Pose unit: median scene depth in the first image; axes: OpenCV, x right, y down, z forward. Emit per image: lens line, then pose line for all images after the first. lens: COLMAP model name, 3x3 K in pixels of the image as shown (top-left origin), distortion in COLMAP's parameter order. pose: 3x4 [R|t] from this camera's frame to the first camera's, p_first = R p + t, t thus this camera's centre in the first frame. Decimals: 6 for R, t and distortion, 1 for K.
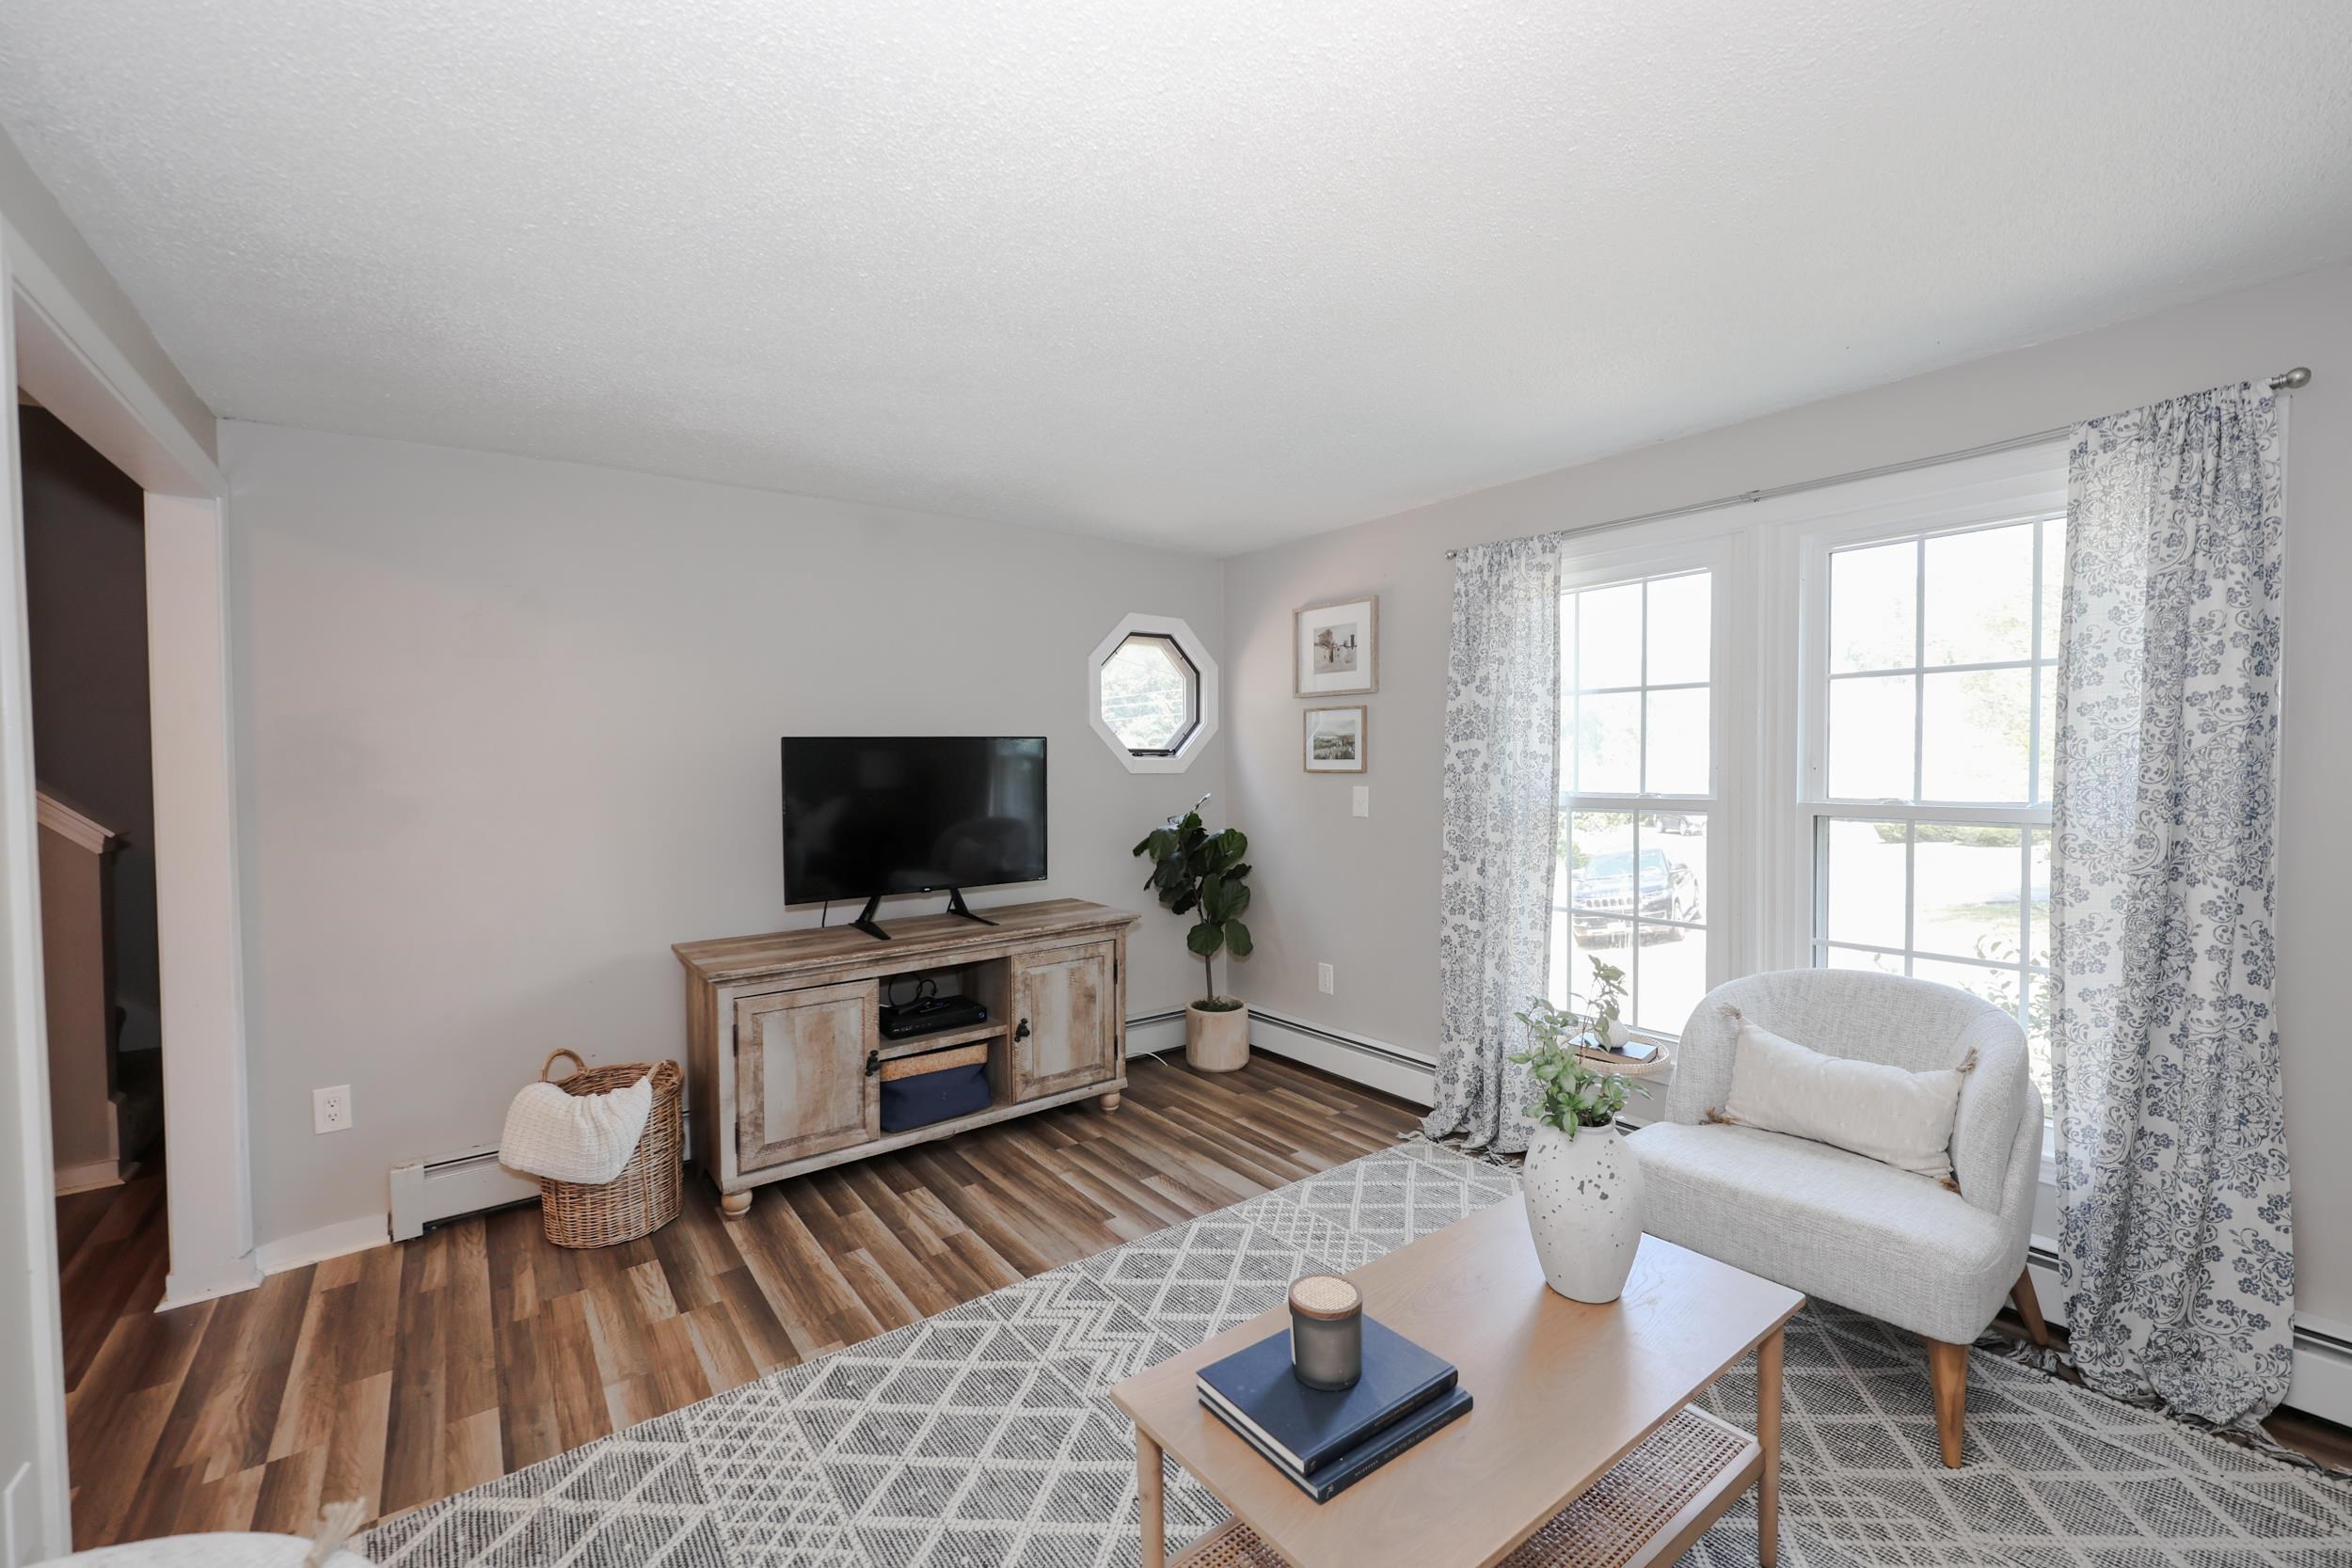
lens RADIAL K [[938.8, 0, 1187.8], [0, 938.8, 790.5], [0, 0, 1]] dist [0.002297, 0.000332]
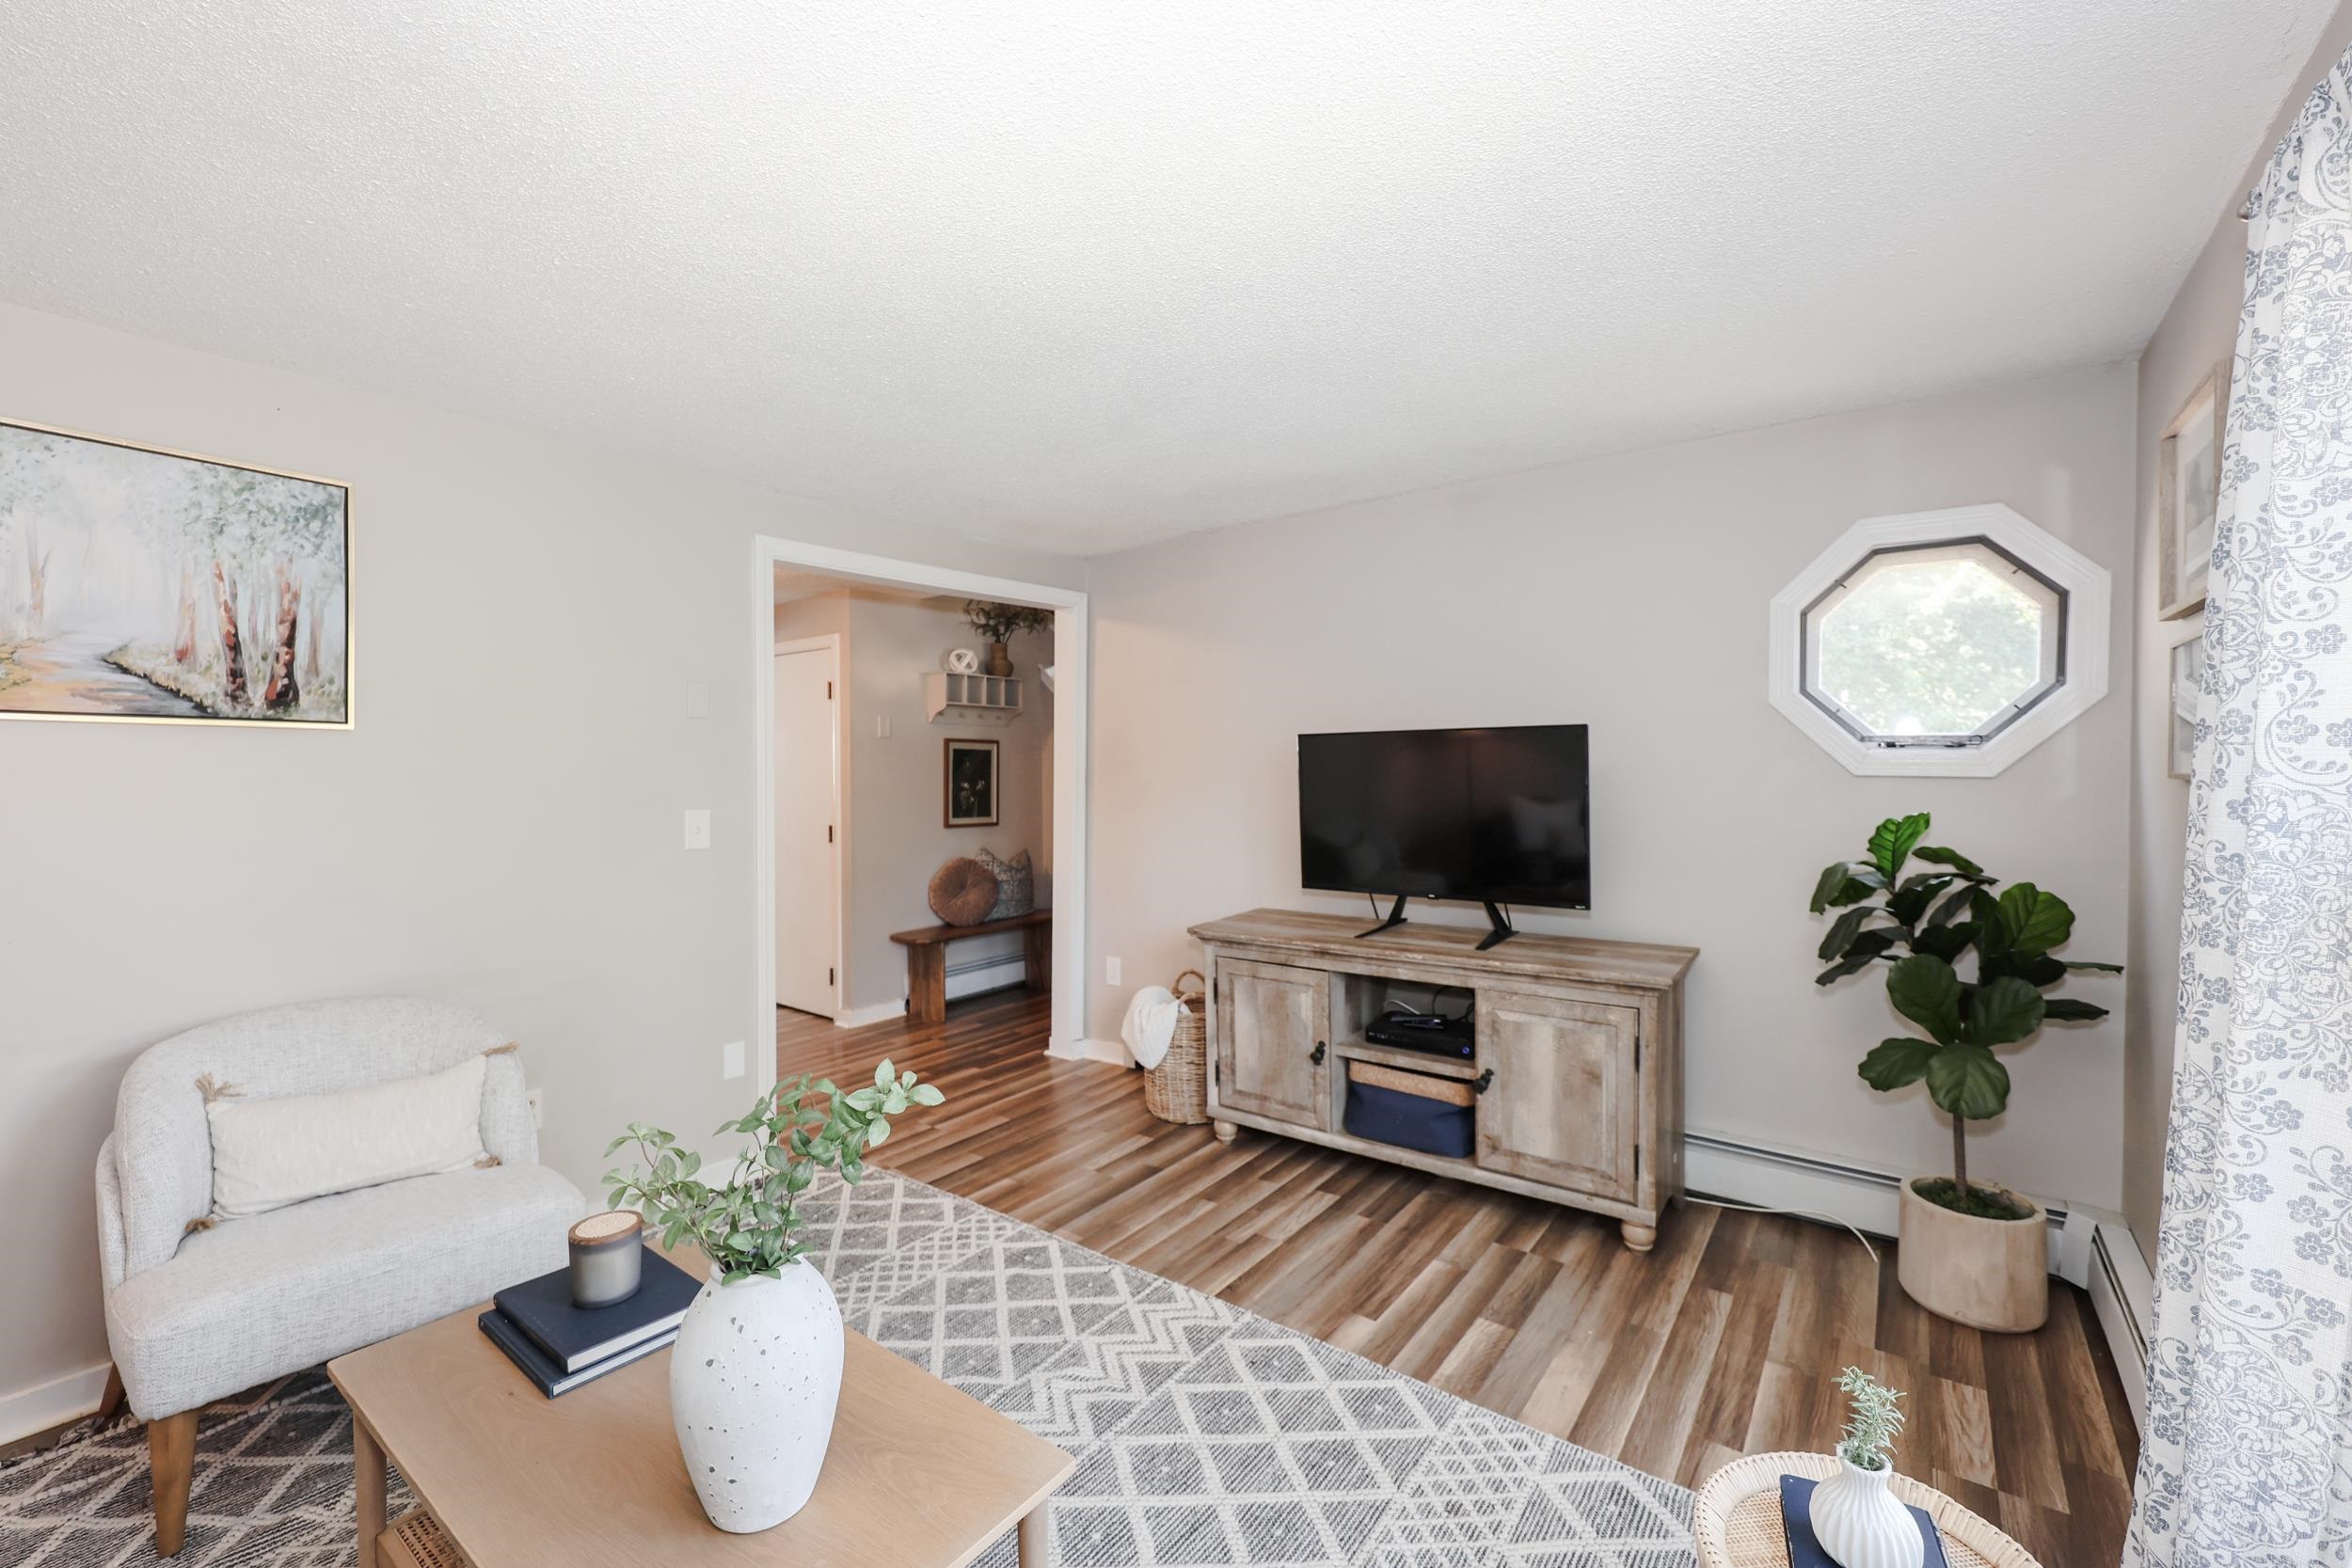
lens RADIAL K [[938.8, 0, 1187.8], [0, 938.8, 790.5], [0, 0, 1]] dist [0.002297, 0.000332]
pose [[0.298024, 0.029549, -0.954101, 0.563046], [-0.030750, 0.999299, 0.021344, -0.011134], [0.954063, 0.022977, 0.298724, 0.532340]]
